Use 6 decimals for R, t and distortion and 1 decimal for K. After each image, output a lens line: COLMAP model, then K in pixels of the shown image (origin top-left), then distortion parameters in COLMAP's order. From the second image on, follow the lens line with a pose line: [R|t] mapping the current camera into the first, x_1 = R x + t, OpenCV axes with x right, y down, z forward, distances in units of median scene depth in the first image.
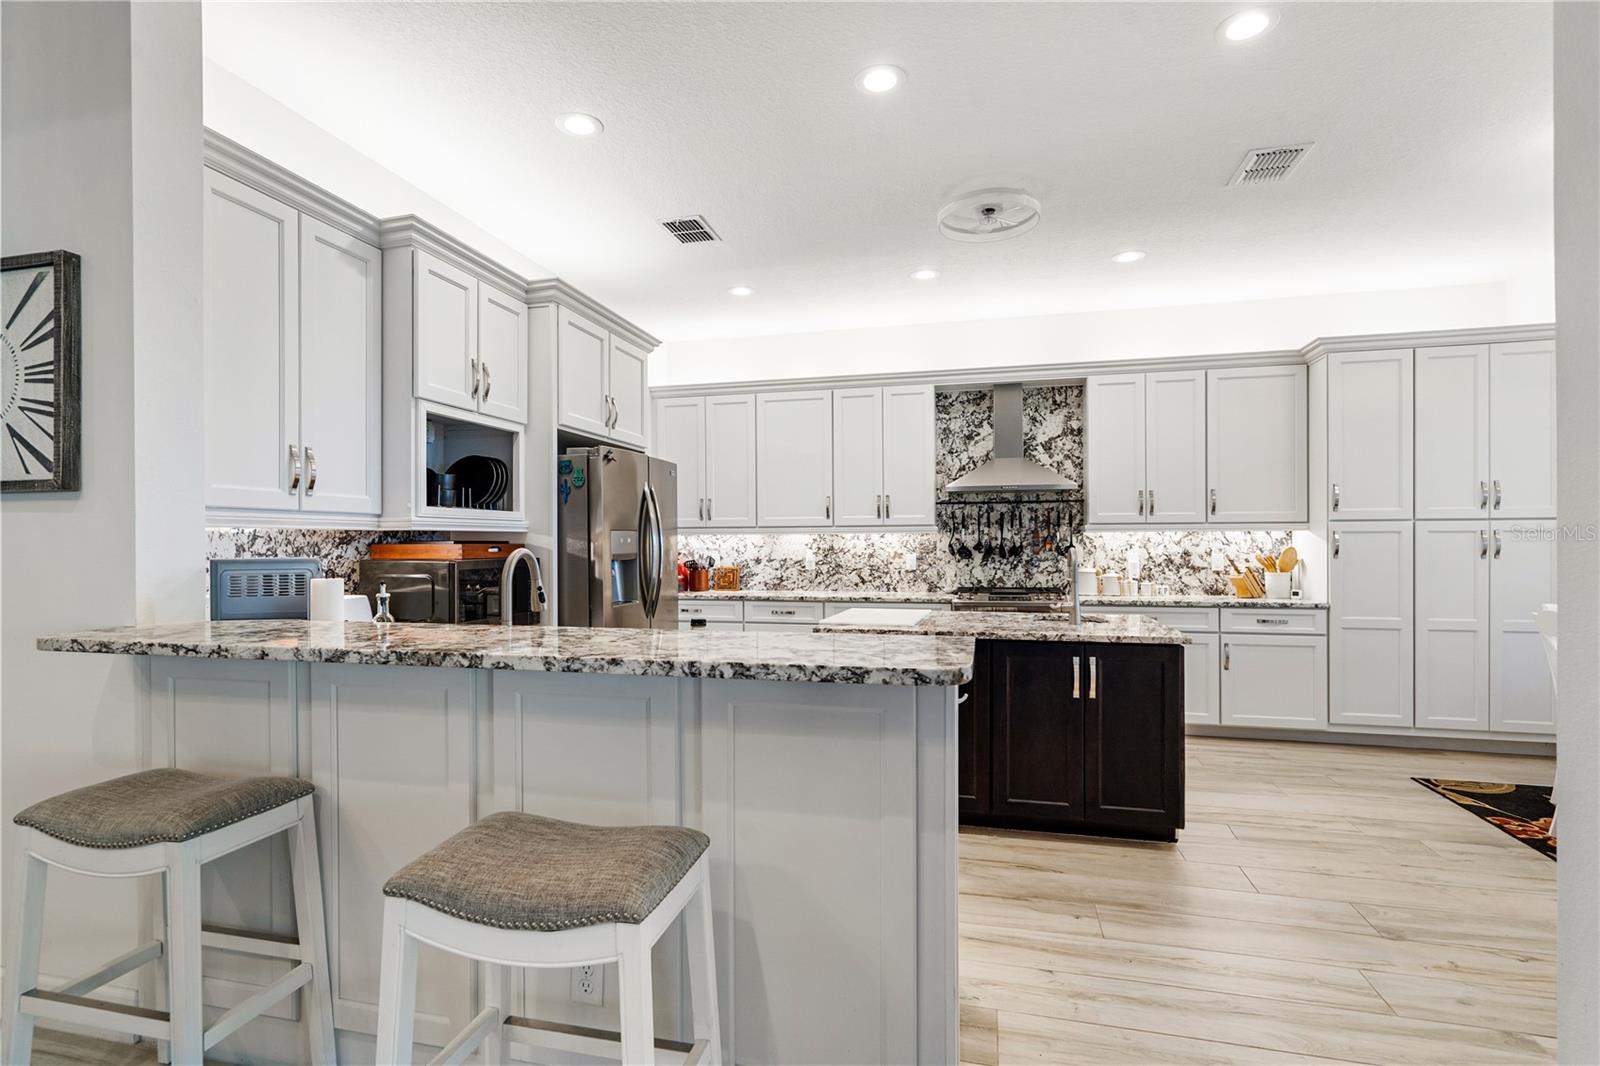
lens RADIAL K [[781.9, 0, 797.9], [0, 781.9, 542.0], [0, 0, 1]] dist [-0.004287, -0.000269]
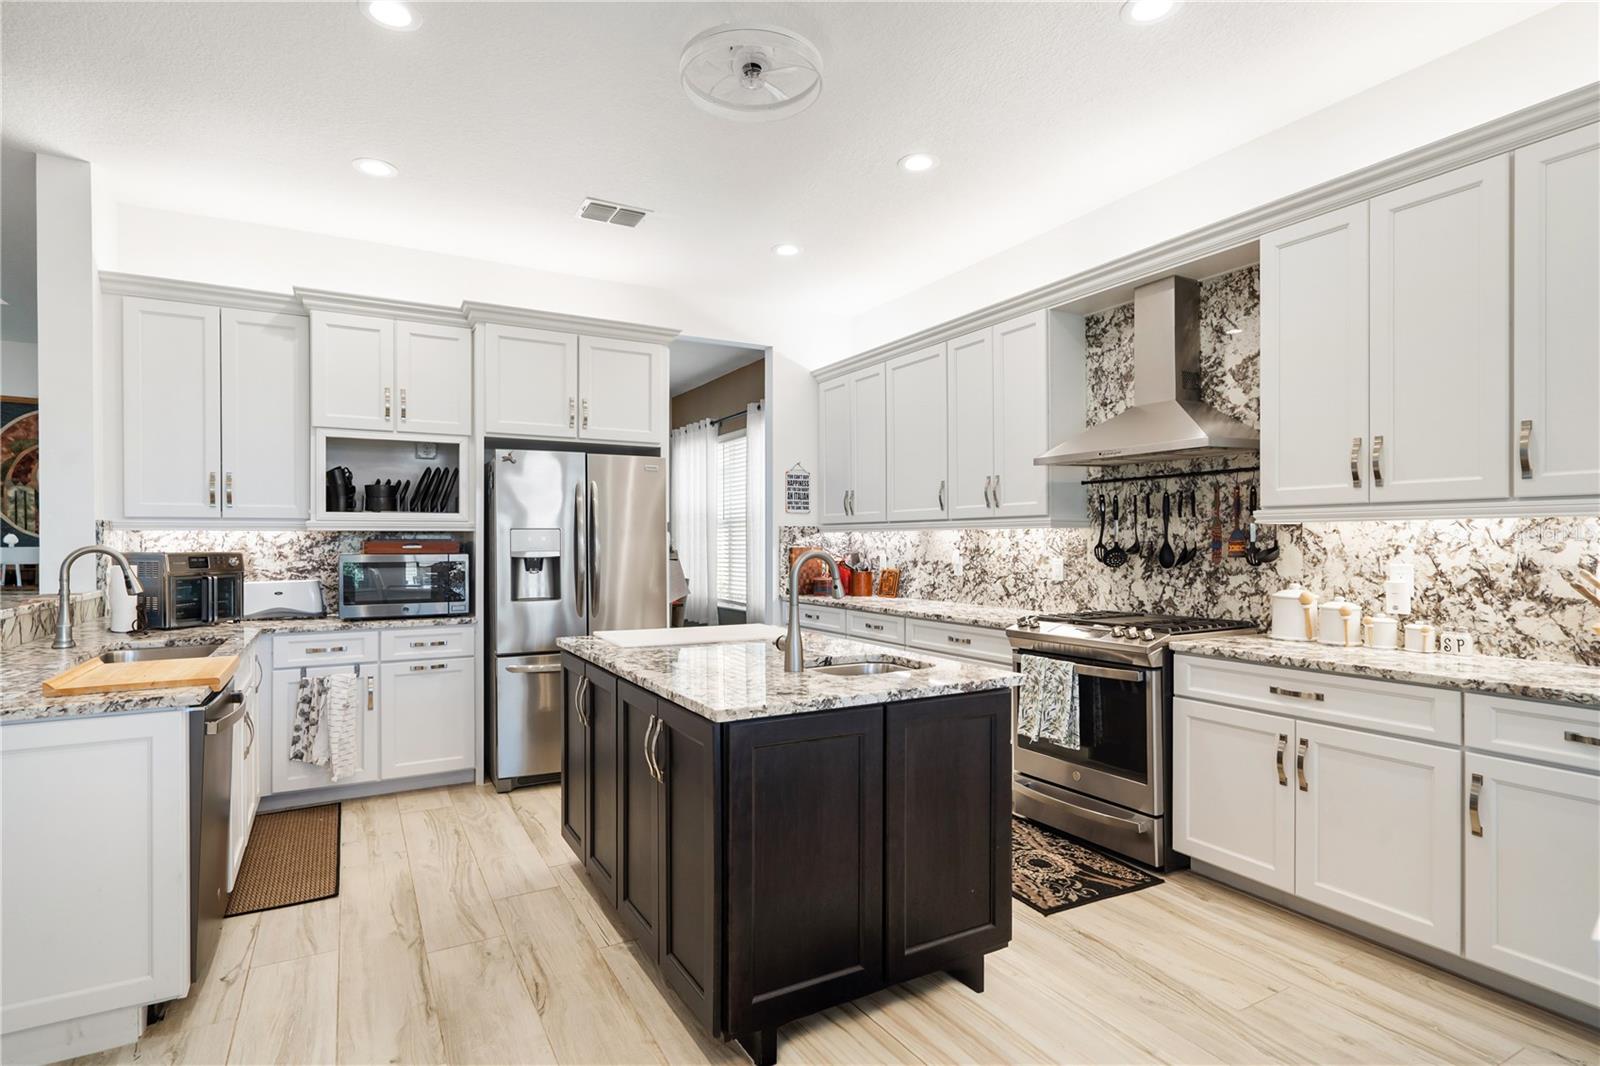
lens RADIAL K [[814.8, 0, 788.9], [0, 814.8, 541.9], [0, 0, 1]] dist [0.002134, 0.001051]
pose [[0.674222, 0.003458, -0.738520, 0.536886], [-0.001216, 0.999993, 0.003573, -0.001035], [0.738527, -0.001511, 0.674222, 0.352432]]
